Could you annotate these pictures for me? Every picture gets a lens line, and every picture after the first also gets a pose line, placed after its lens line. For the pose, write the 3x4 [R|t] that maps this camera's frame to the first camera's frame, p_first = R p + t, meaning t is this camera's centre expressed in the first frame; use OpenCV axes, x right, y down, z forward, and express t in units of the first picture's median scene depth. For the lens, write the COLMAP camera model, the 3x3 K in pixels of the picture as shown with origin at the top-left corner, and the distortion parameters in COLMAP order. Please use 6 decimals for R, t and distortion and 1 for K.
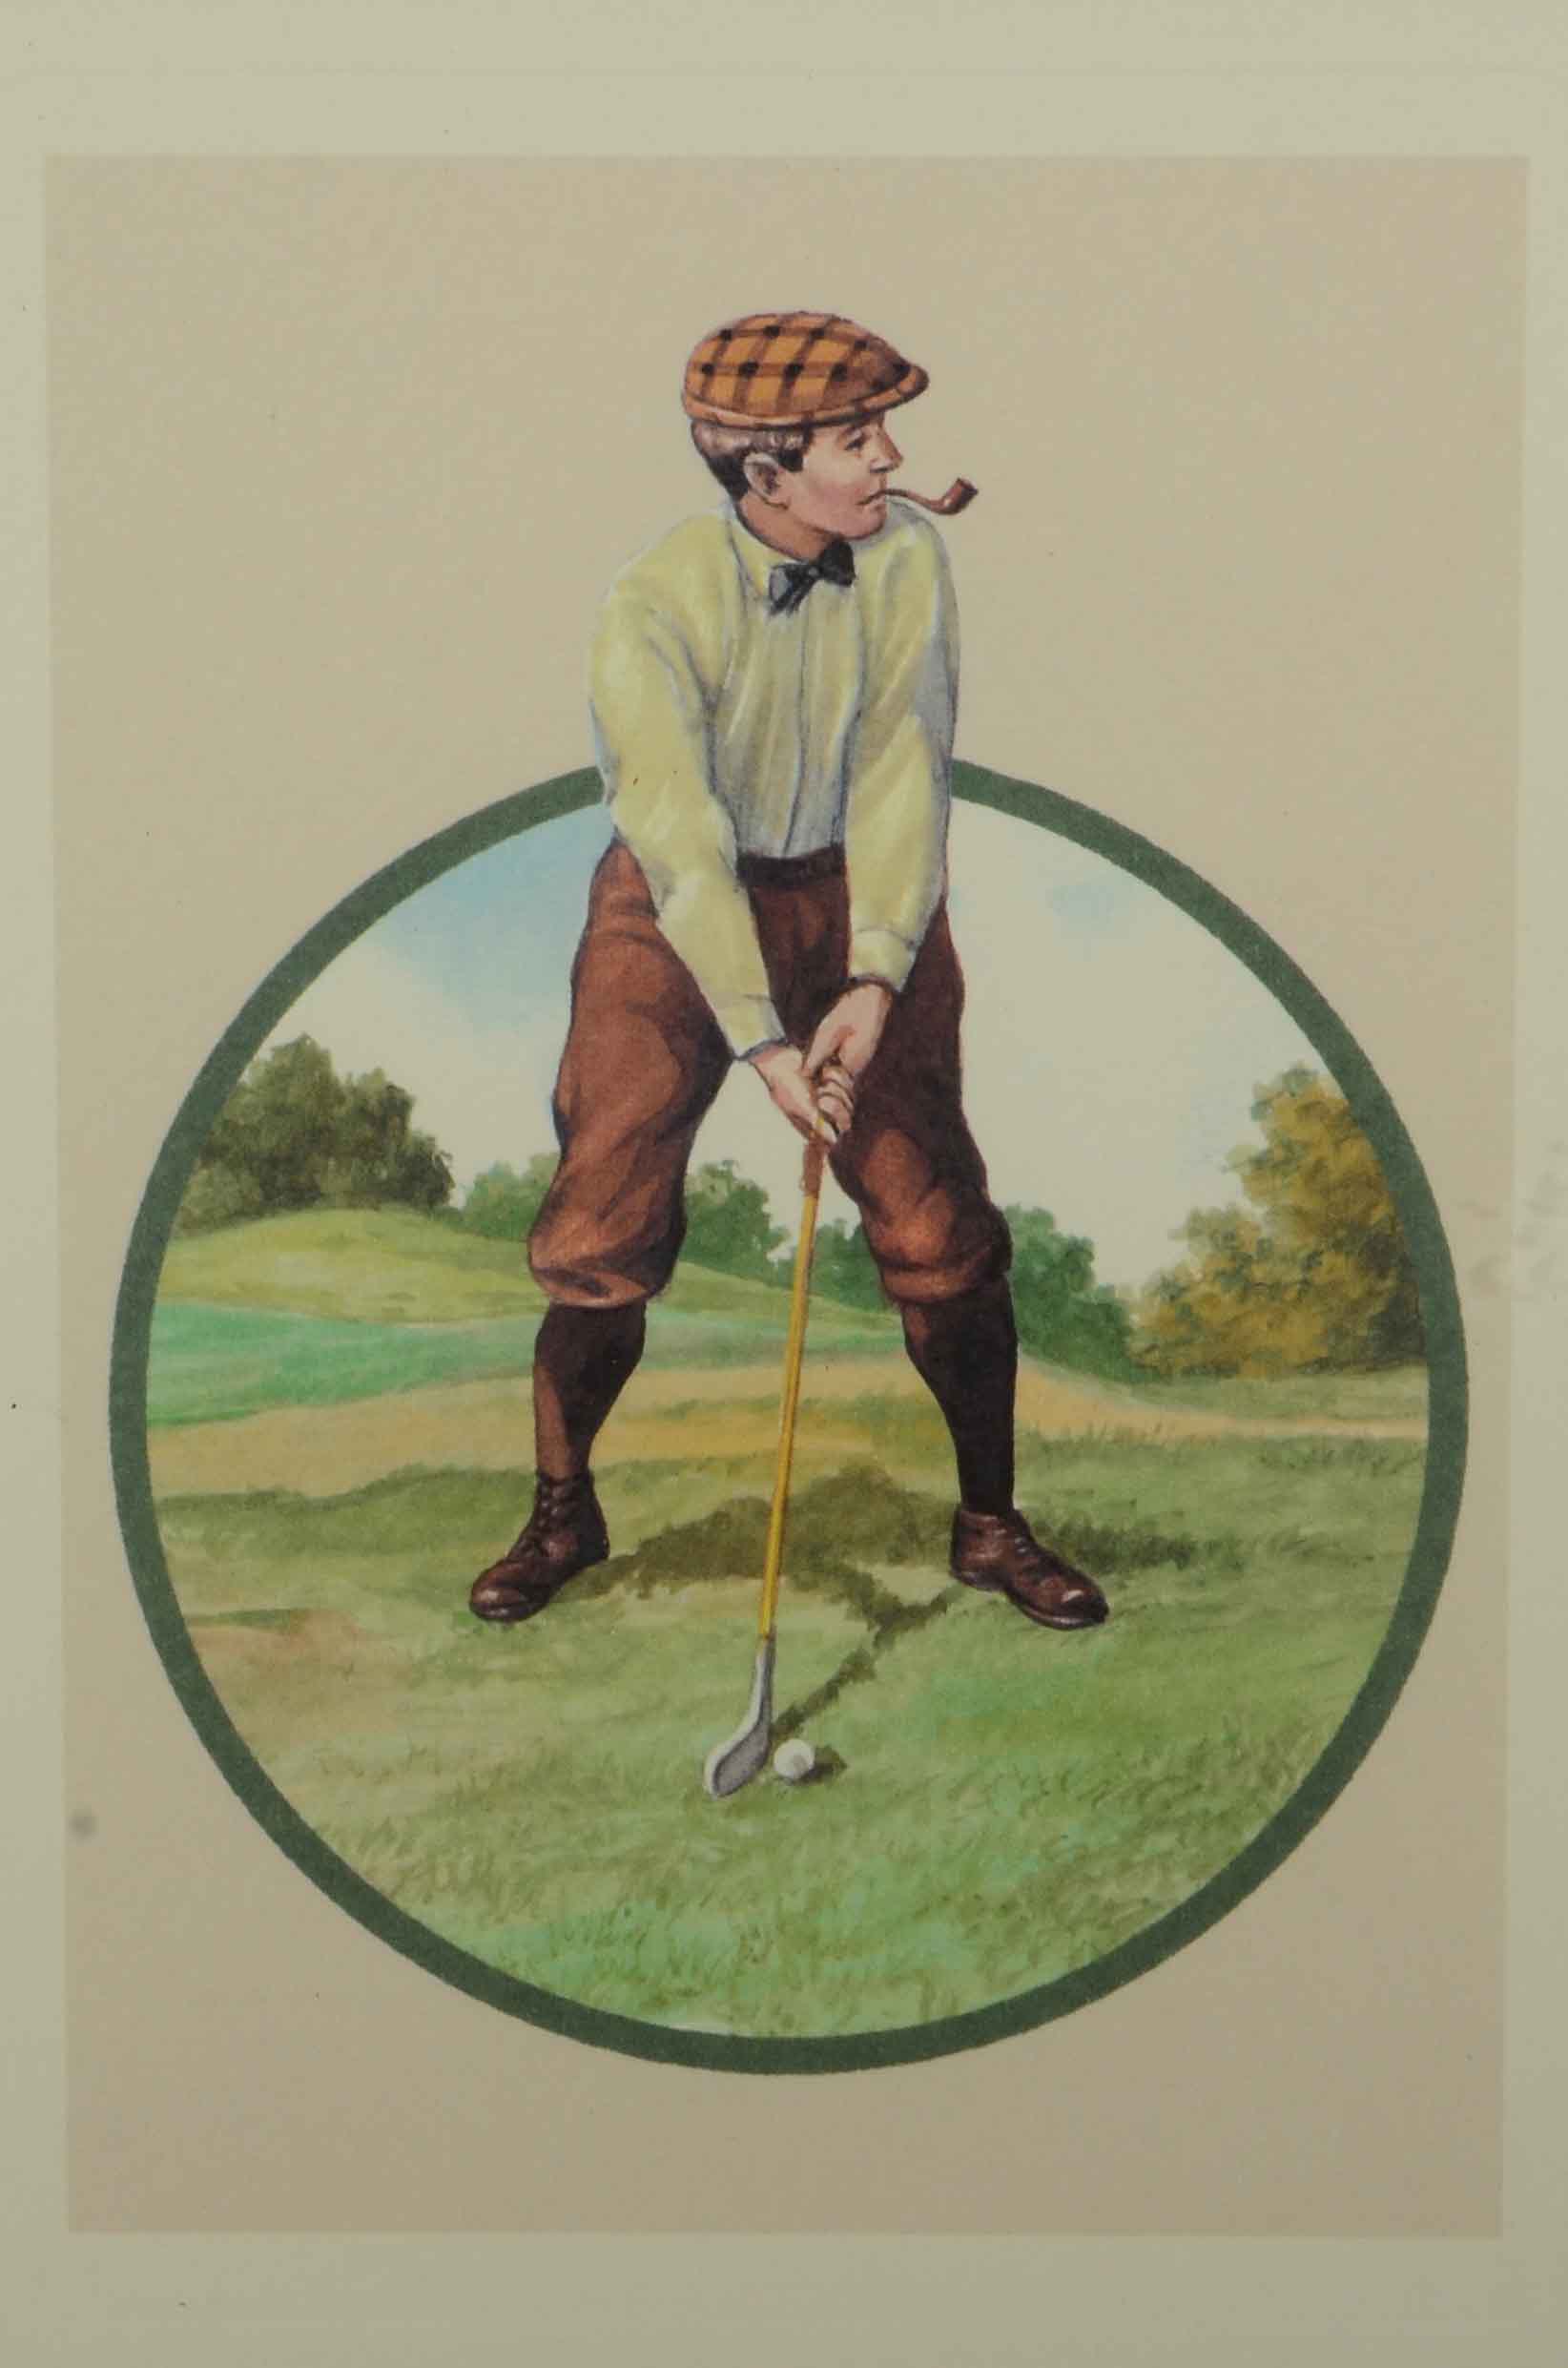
lens RADIAL K [[5797.1, 0, 782.2], [0, 5797.1, 1185.2], [0, 0, 1]] dist [0.026638, 0.000000]
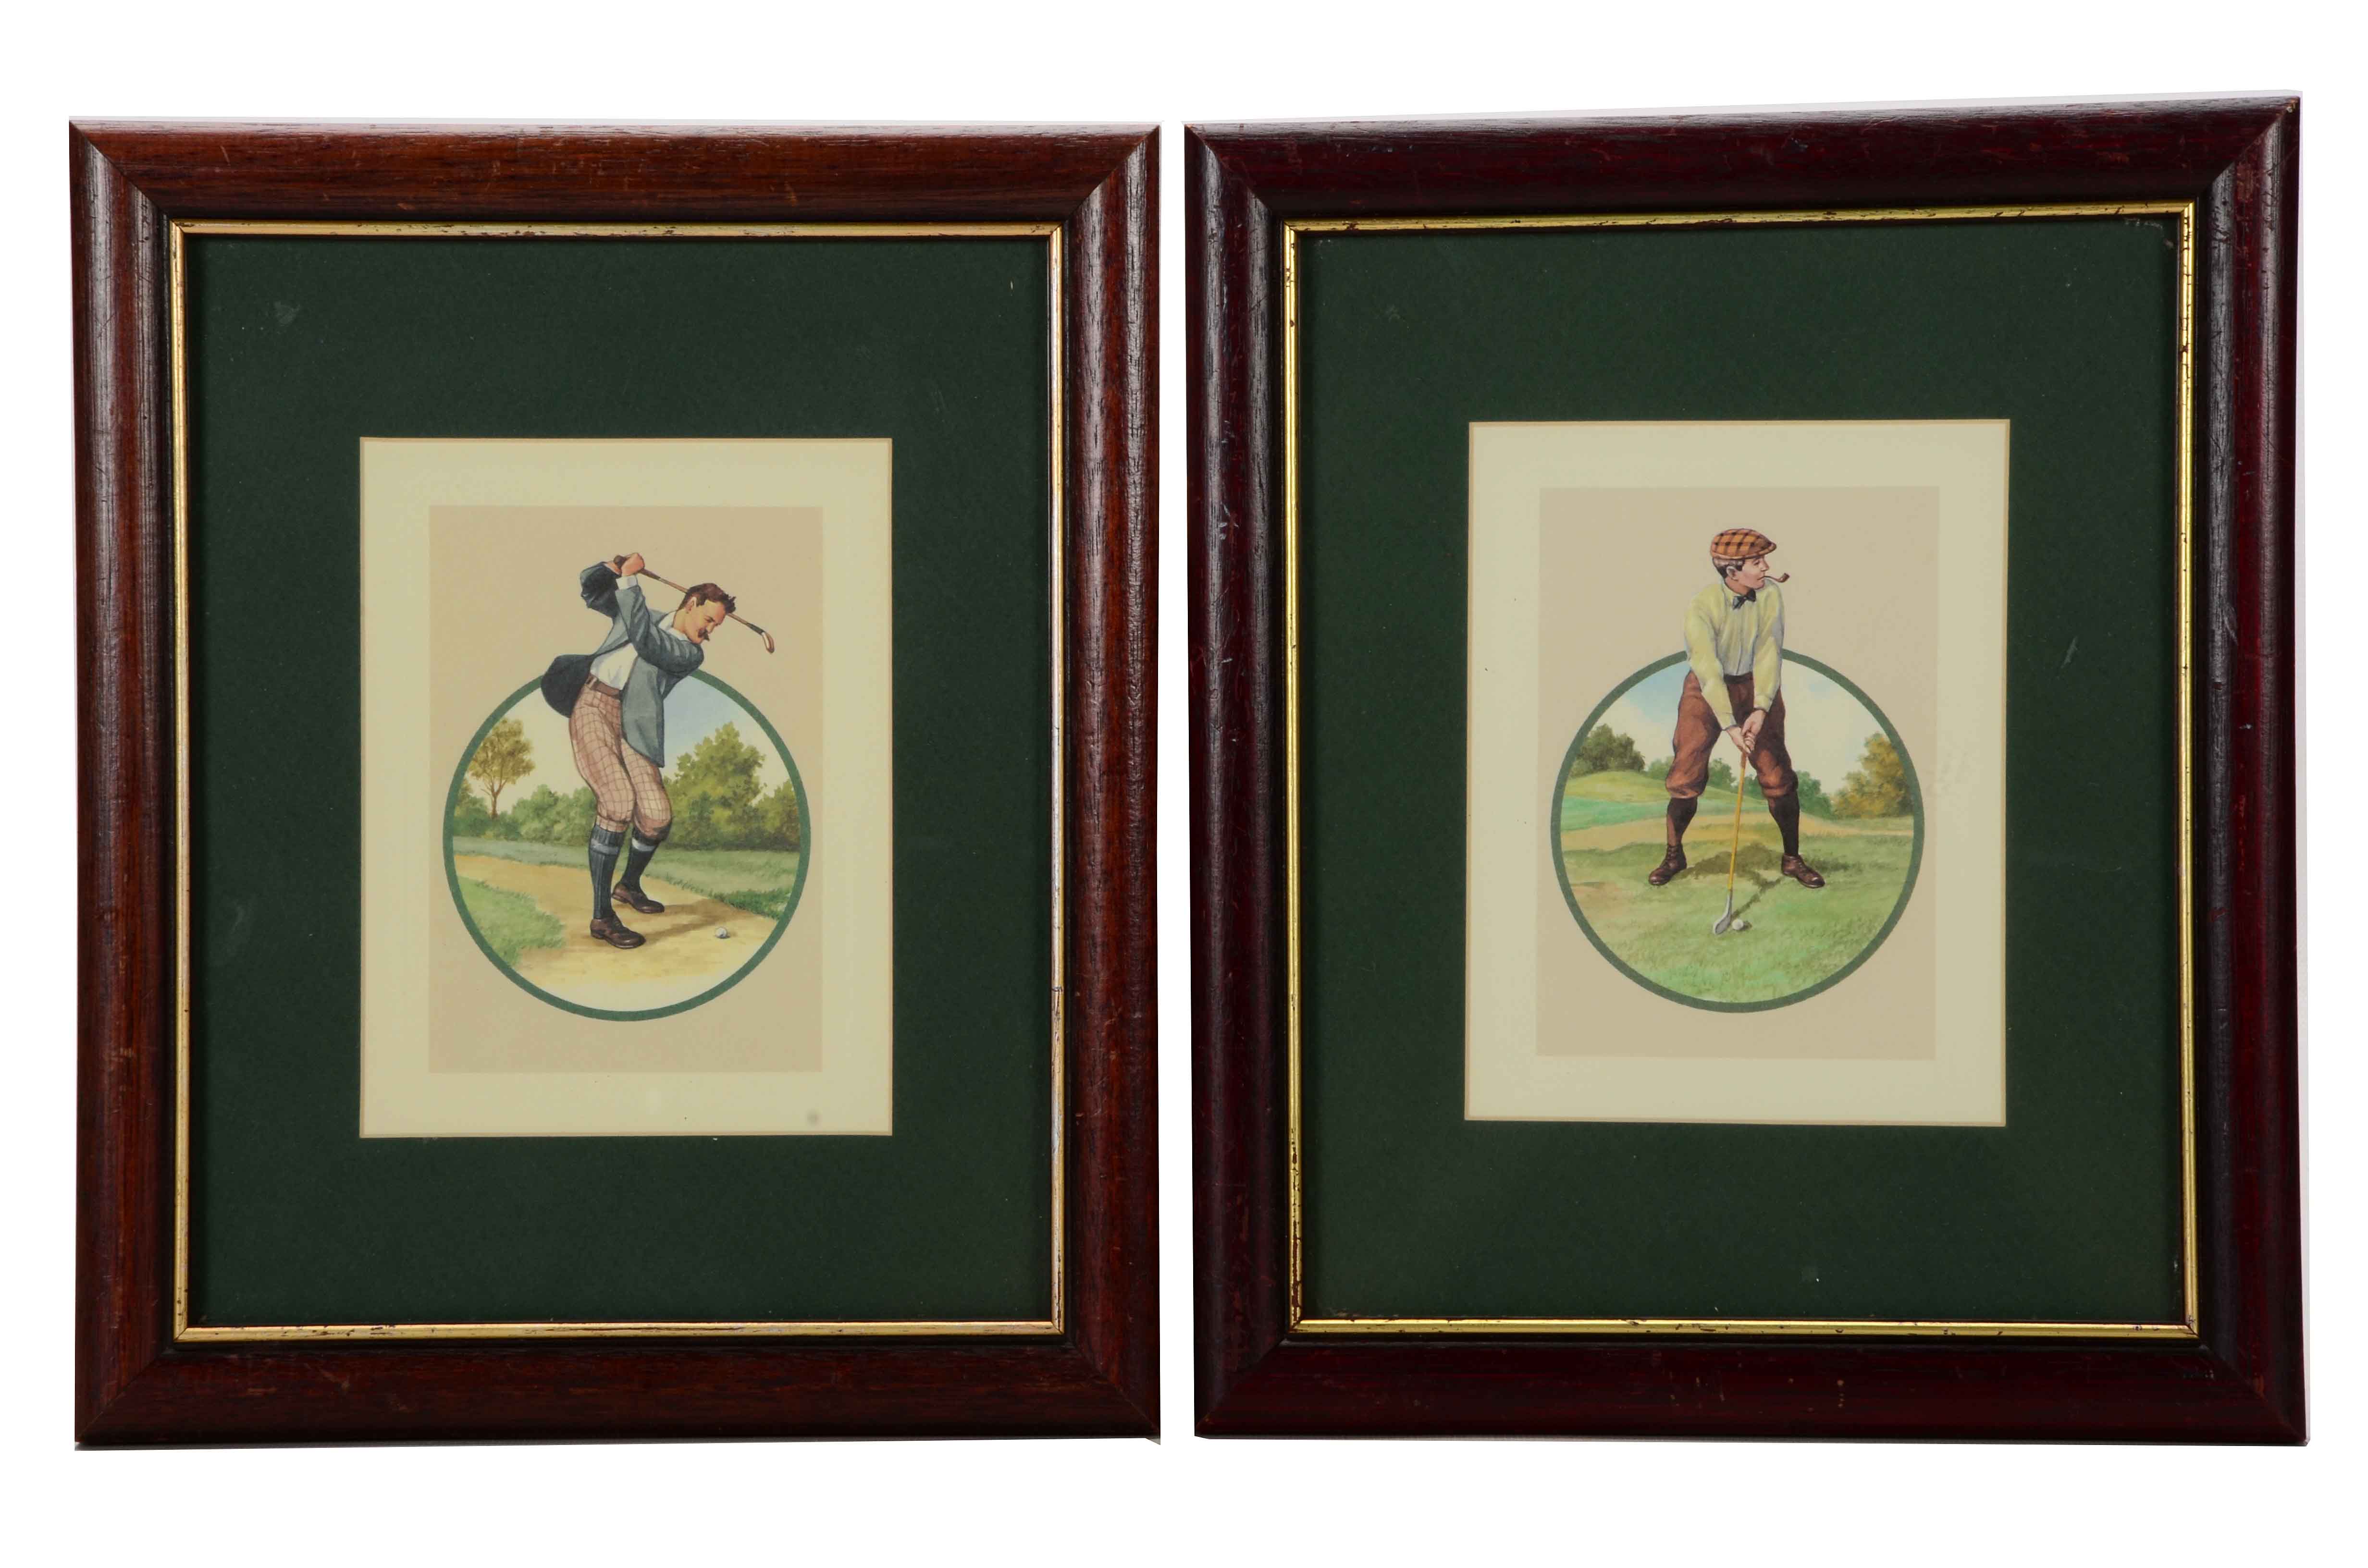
lens RADIAL K [[10054.3, 0, 1184.9], [0, 10054.3, 783.0], [0, 0, 1]] dist [-0.048736, 0.000000]
pose [[0.999985, 0.001251, -0.005355, -0.310810], [-0.001296, 0.999964, -0.008391, 0.064494], [0.005344, 0.008397, 0.999950, -5.295510]]
